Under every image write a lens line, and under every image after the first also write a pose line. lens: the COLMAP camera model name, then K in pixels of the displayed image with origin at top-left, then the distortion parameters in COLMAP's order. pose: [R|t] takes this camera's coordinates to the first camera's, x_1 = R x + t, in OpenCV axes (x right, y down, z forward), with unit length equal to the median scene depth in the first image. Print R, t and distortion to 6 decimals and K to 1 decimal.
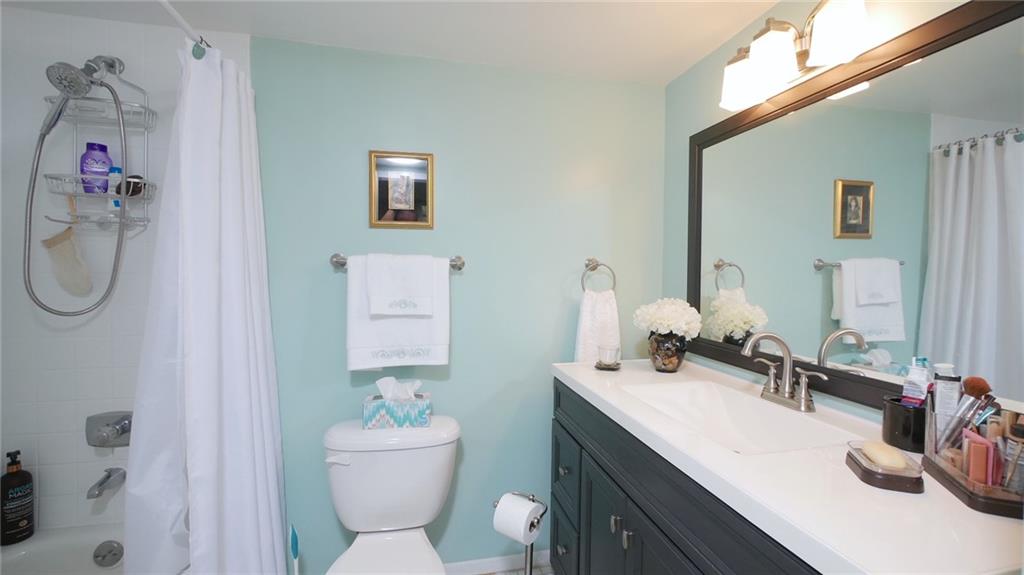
lens RADIAL K [[416.1, 0, 512.7], [0, 416.1, 288.5], [0, 0, 1]] dist [-0.003945, -0.000040]
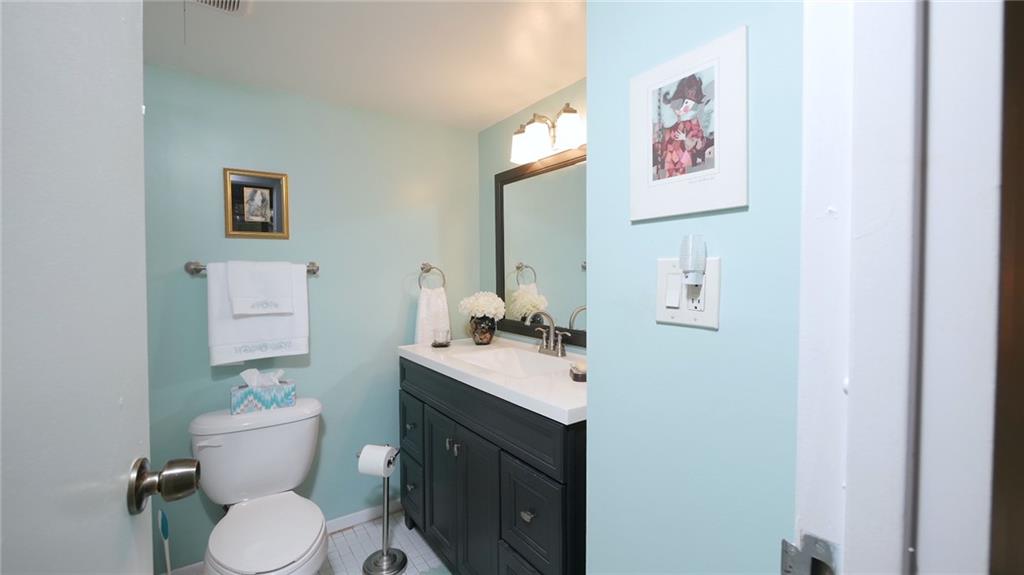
lens RADIAL K [[423.2, 0, 516.6], [0, 423.2, 280.4], [0, 0, 1]] dist [-0.010414, 0.001978]
pose [[0.918007, -0.023472, 0.395868, -0.083730], [0.031761, 0.999392, -0.014396, 0.010181], [-0.395290, 0.025788, 0.918194, -0.358516]]
